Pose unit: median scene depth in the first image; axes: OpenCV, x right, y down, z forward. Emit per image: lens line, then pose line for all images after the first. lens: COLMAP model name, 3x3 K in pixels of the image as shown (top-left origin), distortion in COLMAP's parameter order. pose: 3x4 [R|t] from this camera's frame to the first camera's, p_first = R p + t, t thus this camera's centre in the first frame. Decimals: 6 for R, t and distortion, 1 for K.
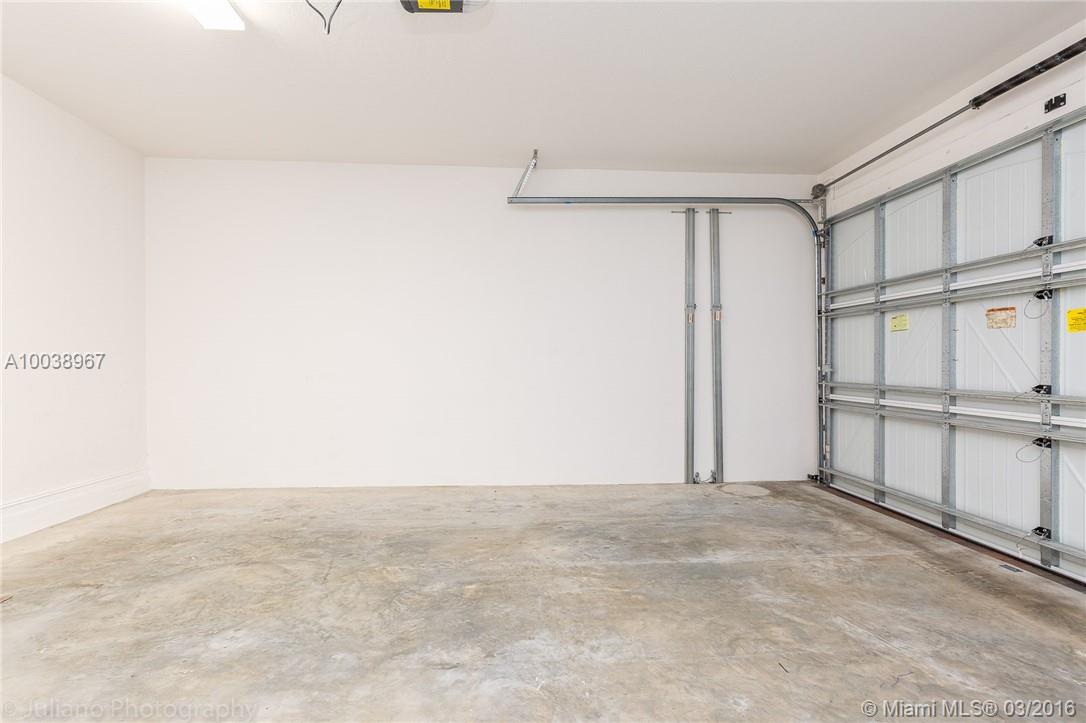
lens RADIAL K [[497.4, 0, 542.4], [0, 497.4, 364.5], [0, 0, 1]] dist [0.002156, -0.000534]
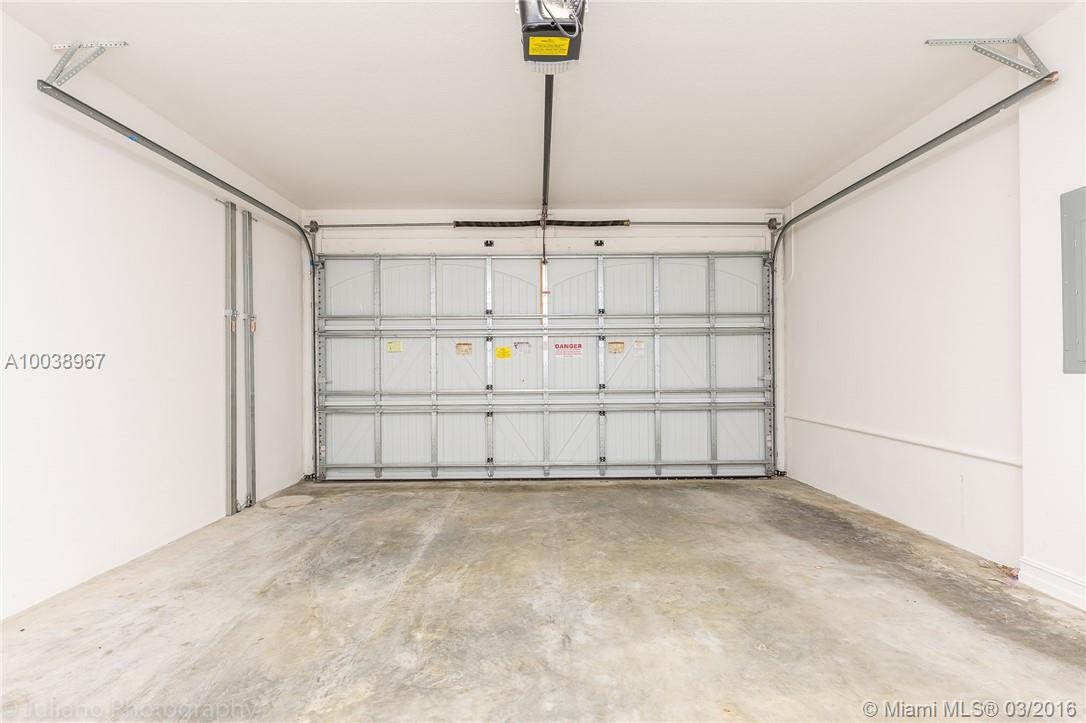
lens RADIAL K [[497.4, 0, 543.9], [0, 497.4, 362.3], [0, 0, 1]] dist [0.002156, -0.000534]
pose [[0.055744, 0.013537, 0.998353, -0.843342], [0.012260, 0.999823, -0.014242, -0.015432], [-0.998370, 0.013034, 0.055568, 0.606905]]
